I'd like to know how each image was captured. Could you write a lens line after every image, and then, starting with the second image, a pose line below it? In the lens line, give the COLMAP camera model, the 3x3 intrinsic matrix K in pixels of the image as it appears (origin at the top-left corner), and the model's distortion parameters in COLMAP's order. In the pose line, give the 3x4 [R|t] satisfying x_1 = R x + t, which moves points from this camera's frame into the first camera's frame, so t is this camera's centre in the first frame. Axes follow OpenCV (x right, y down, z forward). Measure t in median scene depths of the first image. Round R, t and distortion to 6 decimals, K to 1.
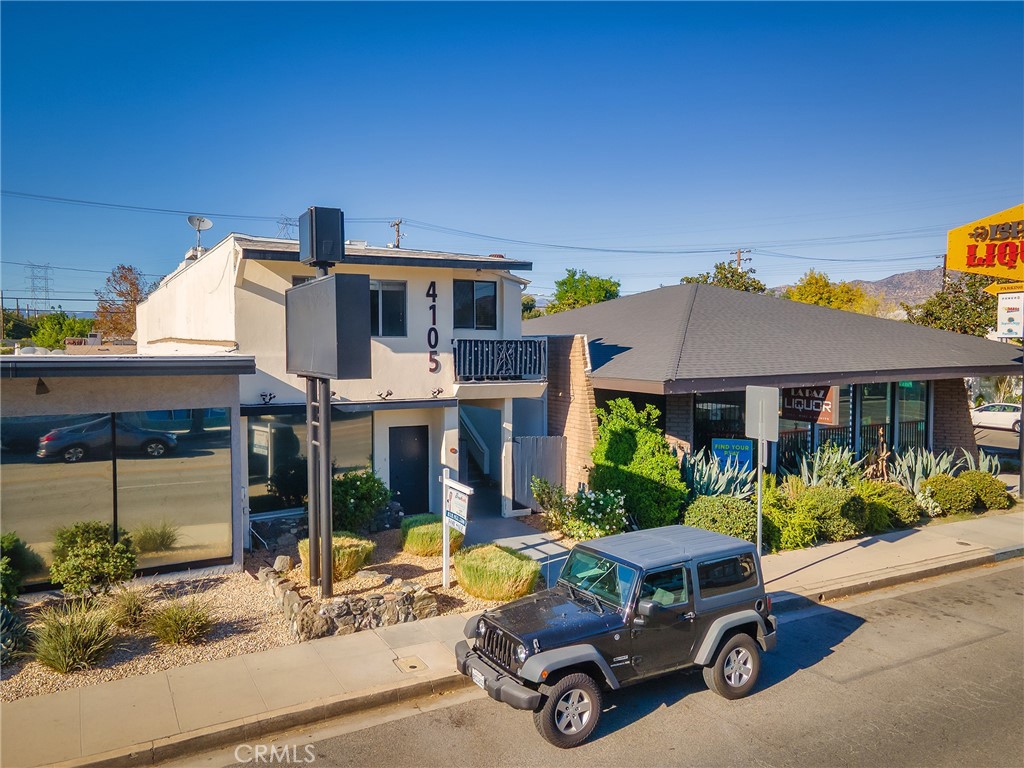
lens RADIAL K [[743.3, 0, 507.3], [0, 743.3, 378.2], [0, 0, 1]] dist [0.037317, 0.013858]
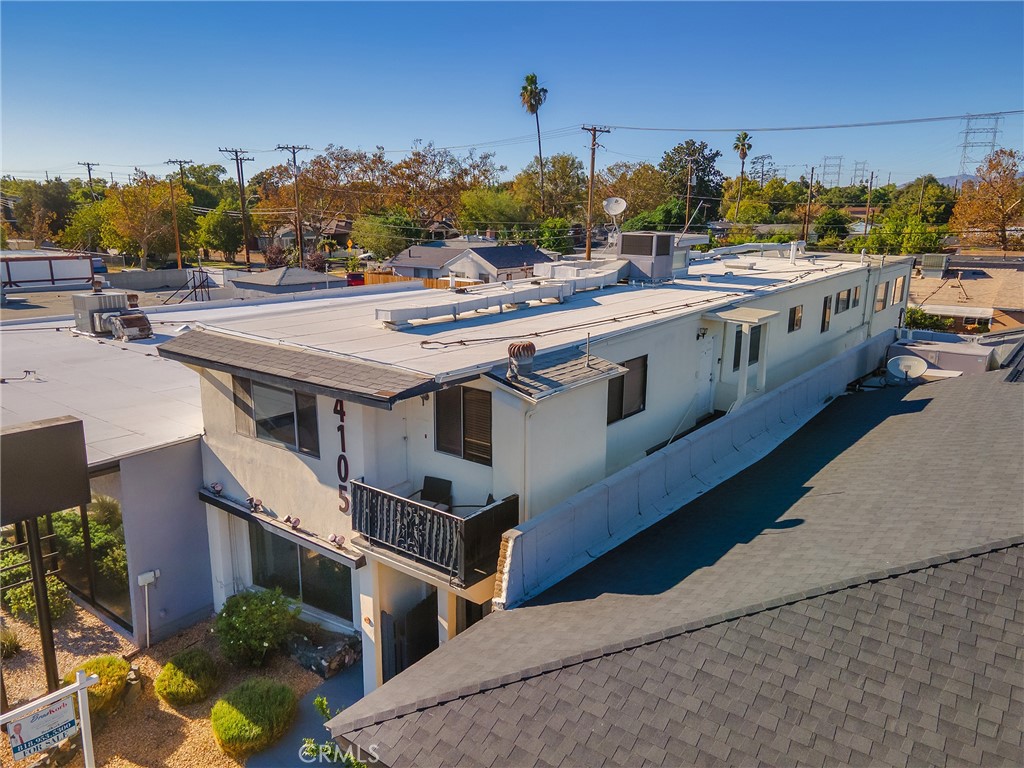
lens RADIAL K [[743.3, 0, 506.5], [0, 743.3, 381.0], [0, 0, 1]] dist [0.037317, 0.013858]
pose [[0.380433, 0.213530, -0.899820, 0.639798], [-0.046051, 0.976146, 0.212173, -0.320201], [0.923661, -0.039280, 0.381191, 0.928718]]
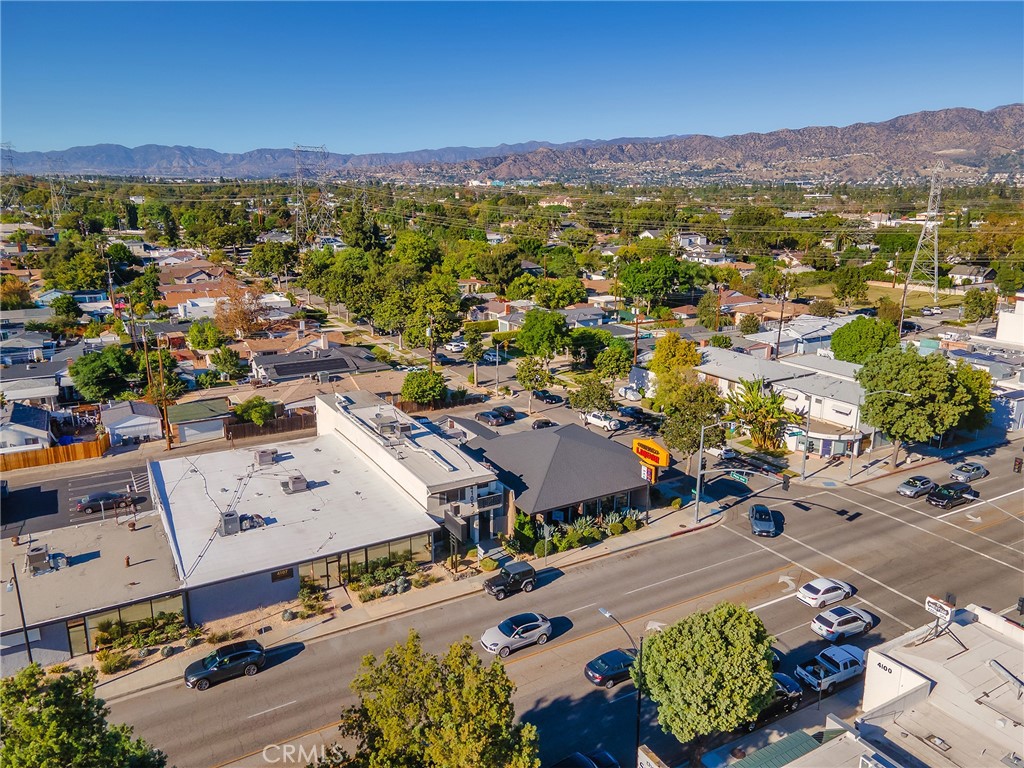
lens RADIAL K [[743.3, 0, 504.4], [0, 743.3, 379.2], [0, 0, 1]] dist [0.037317, 0.013858]
pose [[0.999928, 0.000131, 0.012026, 0.020946], [-0.002570, 0.979179, 0.202980, -1.529558], [-0.011749, -0.202997, 0.979109, -2.802564]]
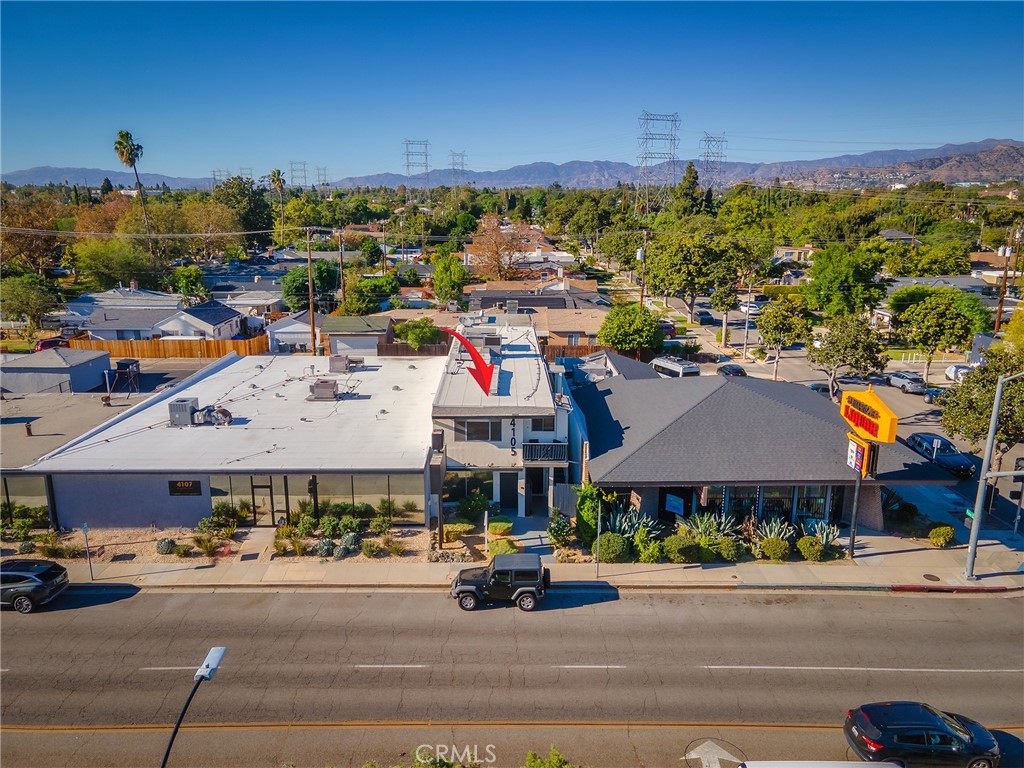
lens RADIAL K [[743.3, 0, 506.1], [0, 743.3, 378.1], [0, 0, 1]] dist [0.037317, 0.013858]
pose [[0.877520, 0.113987, -0.465795, 1.005071], [-0.023843, 0.980508, 0.195028, -0.750148], [0.478947, -0.160035, 0.863133, -1.057191]]
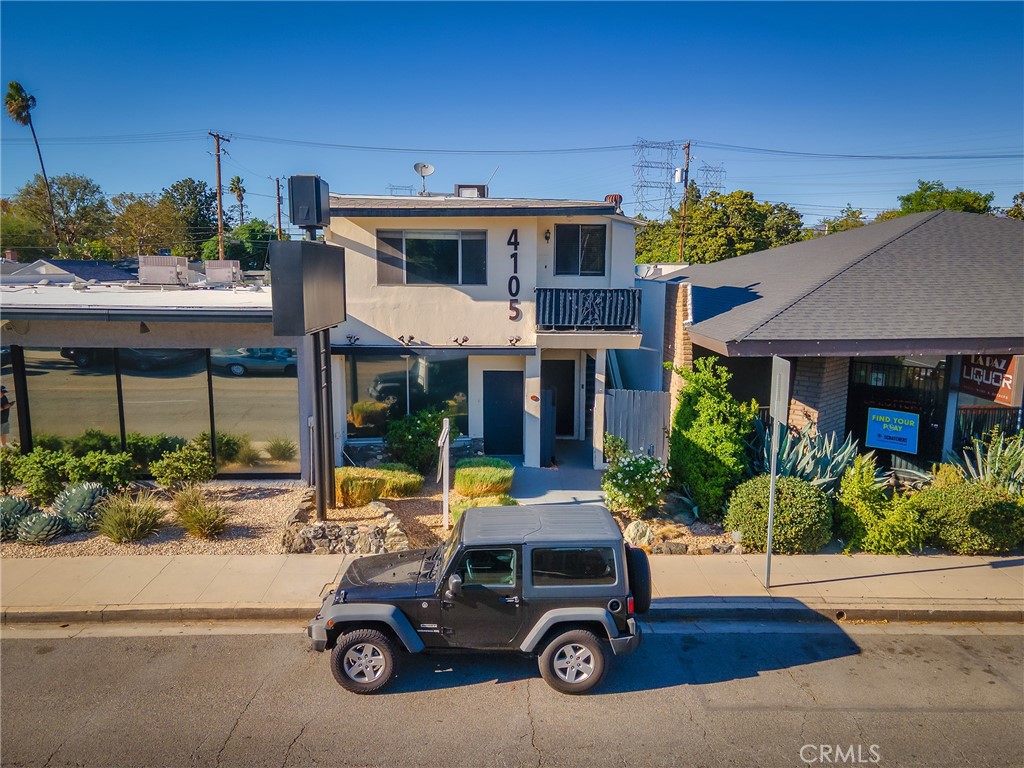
lens RADIAL K [[743.3, 0, 506.9], [0, 743.3, 381.1], [0, 0, 1]] dist [0.037317, 0.013858]
pose [[0.886475, 0.075602, -0.456560, 0.385081], [-0.026313, 0.993204, 0.113375, -0.042919], [0.462029, -0.088490, 0.882439, 0.099532]]
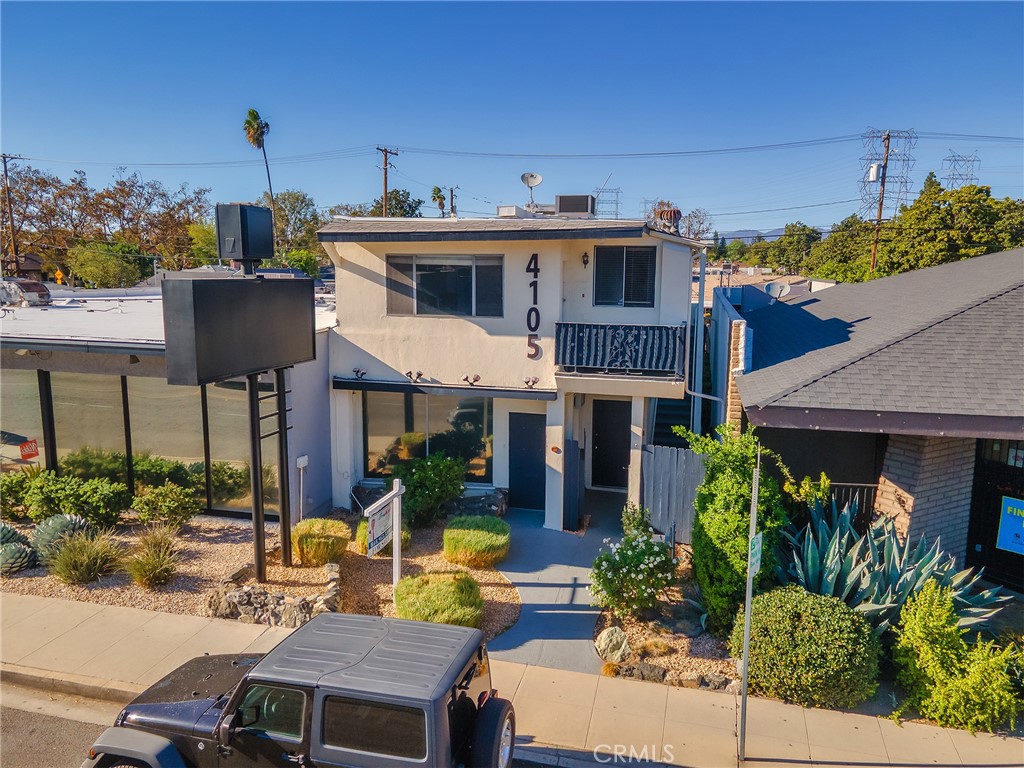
lens RADIAL K [[743.3, 0, 506.6], [0, 743.3, 384.5], [0, 0, 1]] dist [0.037317, 0.013858]
pose [[0.726536, 0.113438, -0.677700, 0.505497], [-0.039664, 0.991558, 0.123451, -0.090239], [0.685982, -0.062811, 0.724902, 0.365418]]
